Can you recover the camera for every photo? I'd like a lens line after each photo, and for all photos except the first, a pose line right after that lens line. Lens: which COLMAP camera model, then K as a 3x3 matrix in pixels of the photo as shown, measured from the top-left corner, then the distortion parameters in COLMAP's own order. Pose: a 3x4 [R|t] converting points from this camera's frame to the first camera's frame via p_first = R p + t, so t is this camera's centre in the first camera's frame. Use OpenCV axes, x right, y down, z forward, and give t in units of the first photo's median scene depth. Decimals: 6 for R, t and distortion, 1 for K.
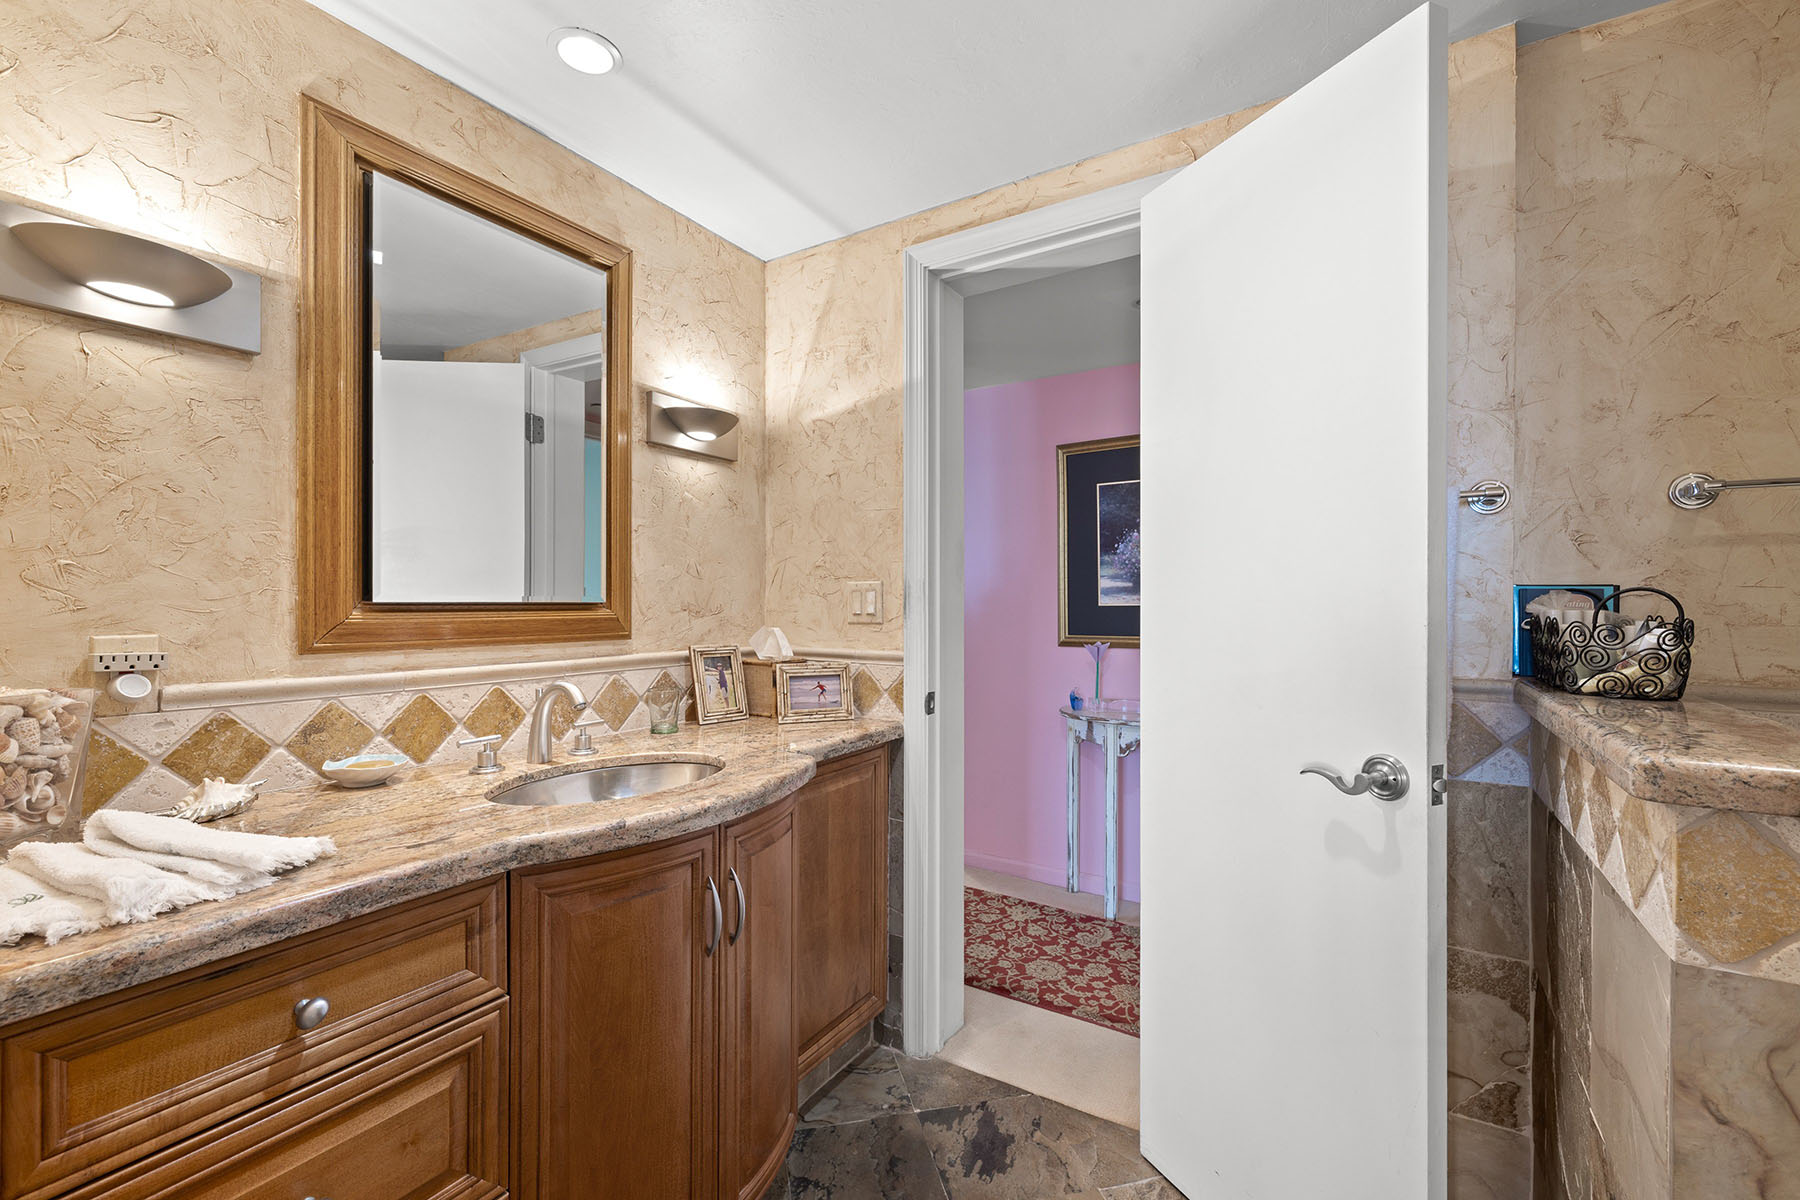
lens RADIAL K [[756.3, 0, 900.0], [0, 756.3, 600.0], [0, 0, 1]] dist [0.002004, 0.000260]
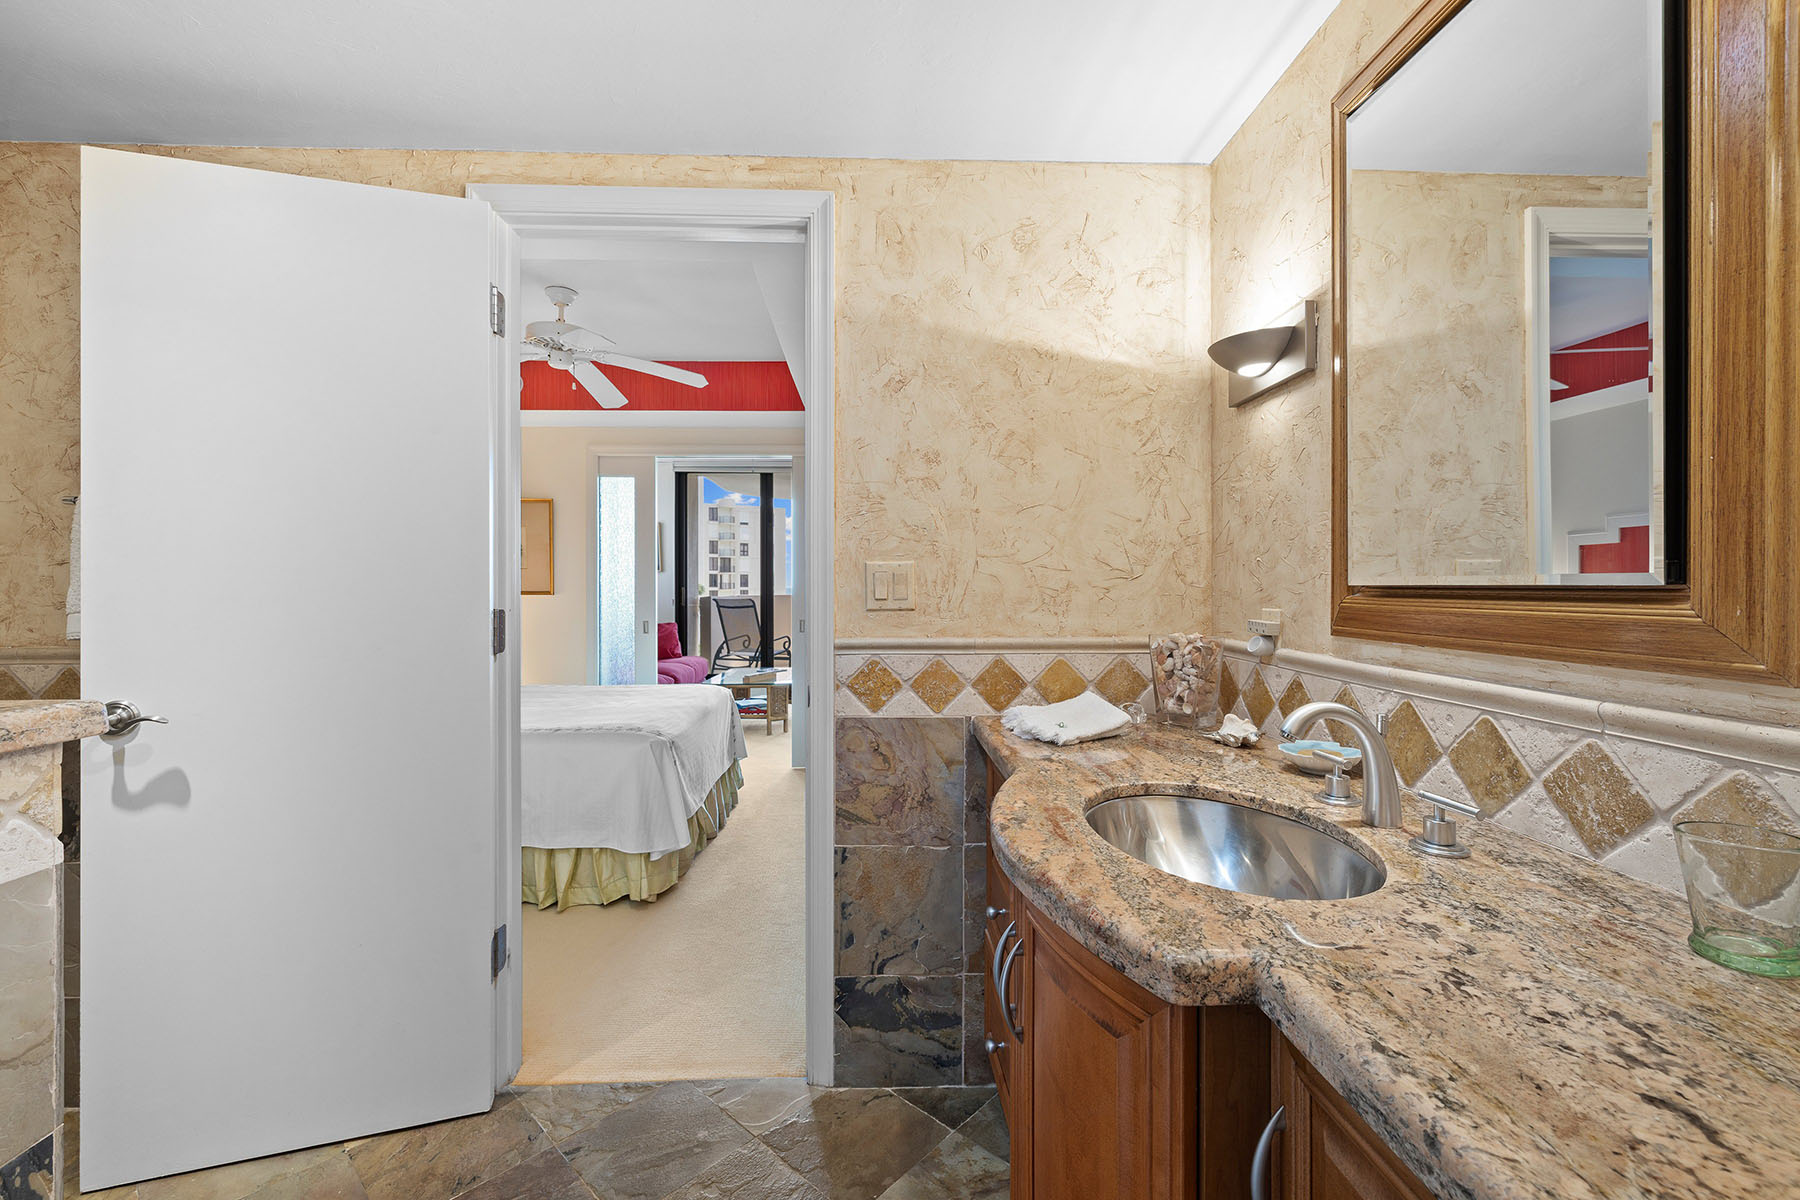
lens RADIAL K [[759.0, 0, 896.3], [0, 759.0, 584.6], [0, 0, 1]] dist [-0.002117, -0.000100]
pose [[-0.828248, -0.001637, -0.560359, 0.276642], [-0.000530, 0.999998, -0.002138, 0.004693], [0.560361, -0.001474, -0.828247, 1.430656]]
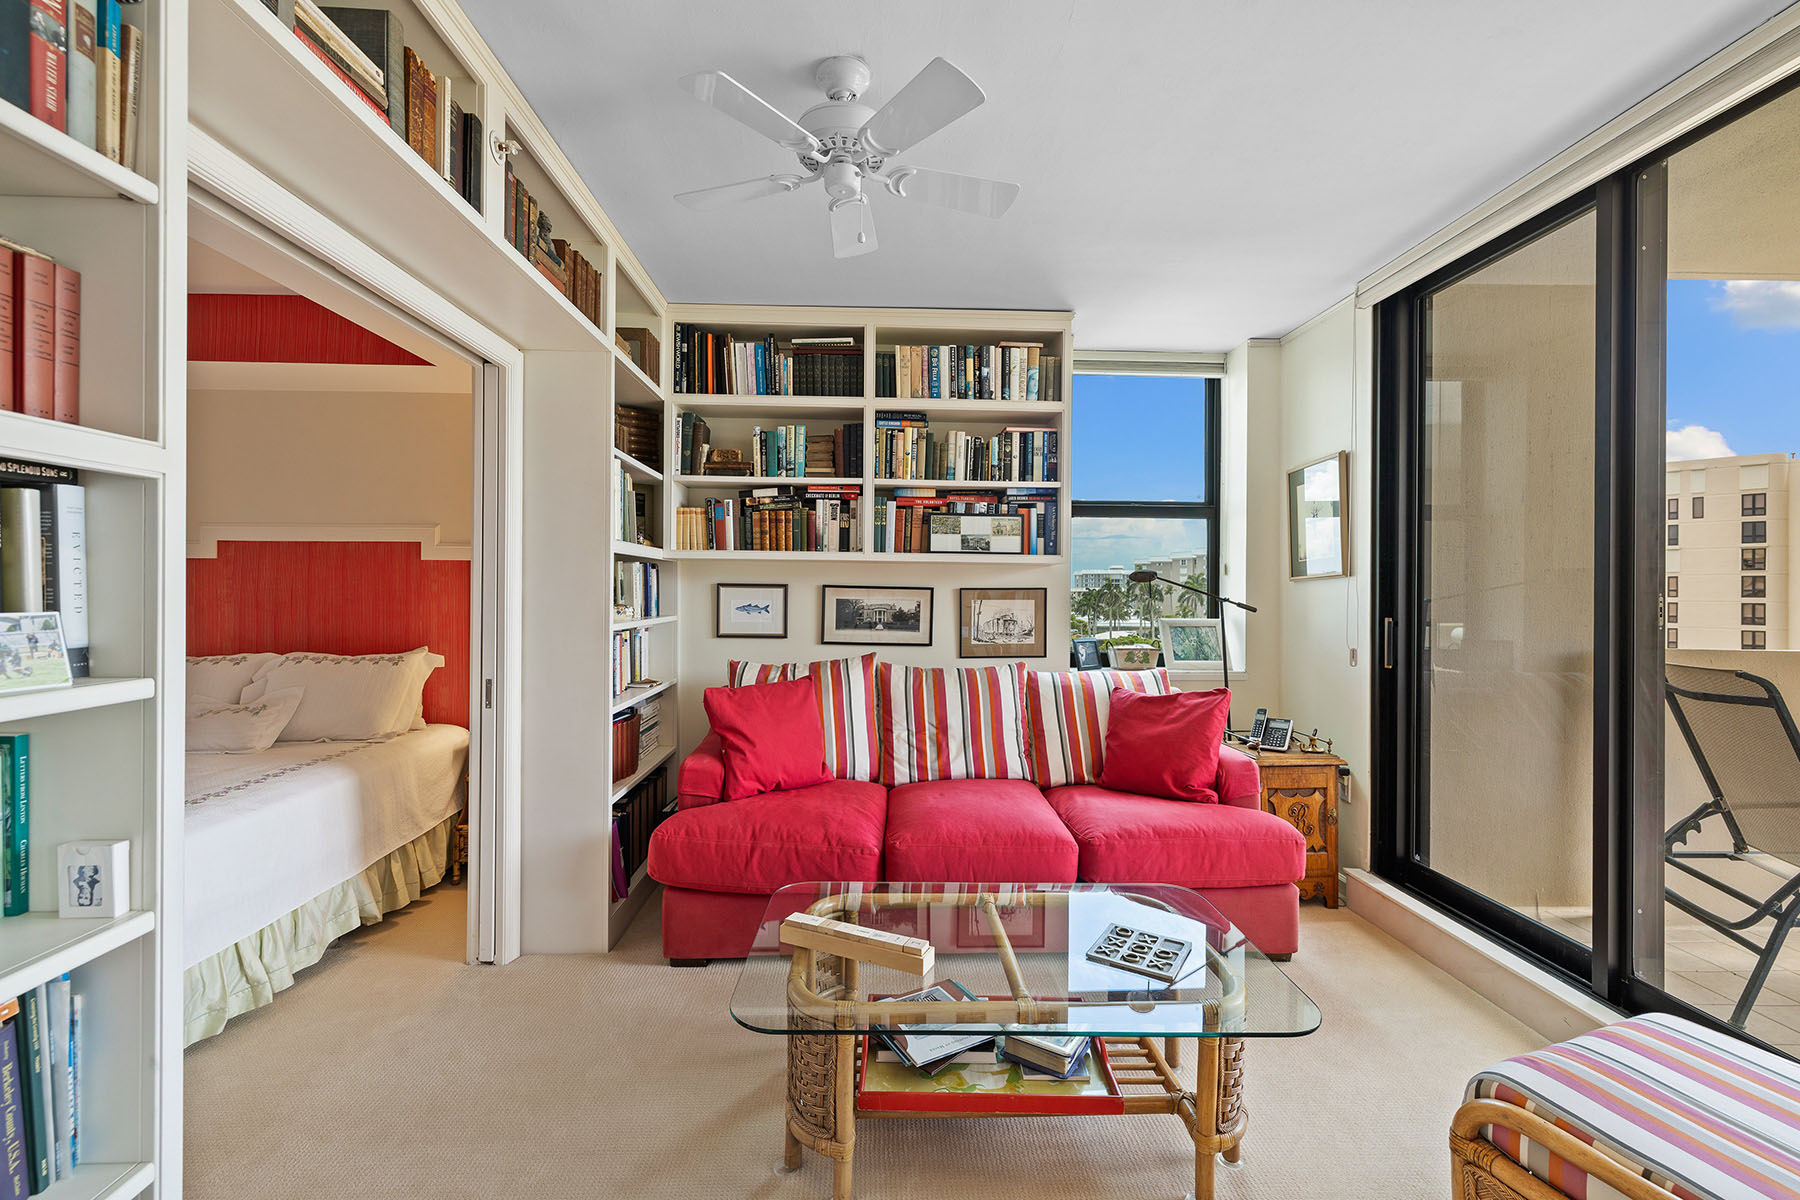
lens RADIAL K [[759.0, 0, 896.3], [0, 759.0, 584.6], [0, 0, 1]] dist [-0.002117, -0.000100]
pose [[-0.561869, 0.001218, 0.827225, -2.704540], [-0.006321, 0.999963, -0.005766, -0.062878], [-0.827202, -0.008469, -0.561841, -2.126188]]
